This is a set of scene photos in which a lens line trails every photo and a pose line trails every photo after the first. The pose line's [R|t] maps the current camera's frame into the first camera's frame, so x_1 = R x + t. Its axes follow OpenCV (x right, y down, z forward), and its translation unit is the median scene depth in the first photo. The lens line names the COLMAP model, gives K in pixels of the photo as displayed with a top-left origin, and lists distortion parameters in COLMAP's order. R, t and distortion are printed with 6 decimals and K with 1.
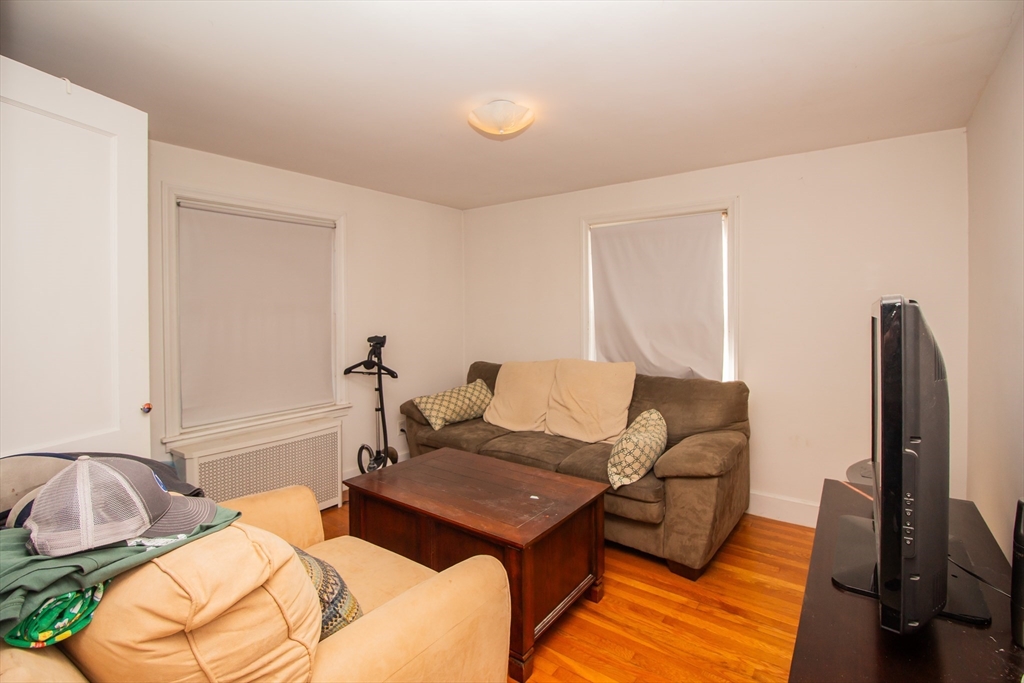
lens RADIAL K [[484.9, 0, 513.5], [0, 484.9, 309.5], [0, 0, 1]] dist [-0.000821, -0.000219]
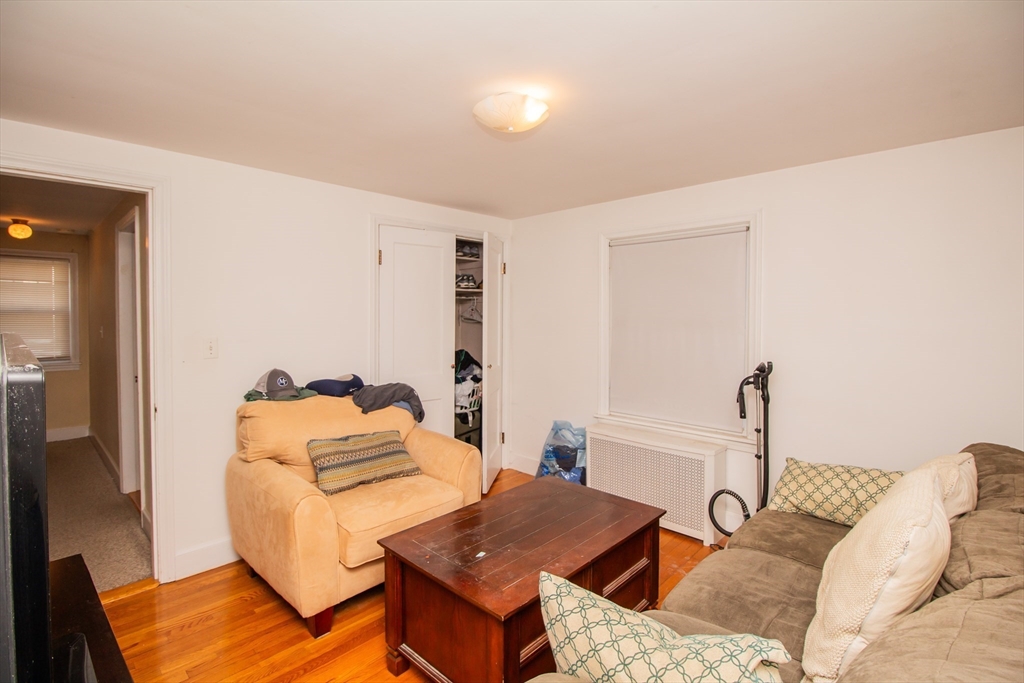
lens RADIAL K [[484.9, 0, 513.5], [0, 484.9, 309.5], [0, 0, 1]] dist [-0.000821, -0.000219]
pose [[-0.121097, -0.001429, -0.992640, 0.621238], [-0.003739, 0.999993, -0.000983, -0.030661], [0.992634, 0.003592, -0.121101, 0.813310]]
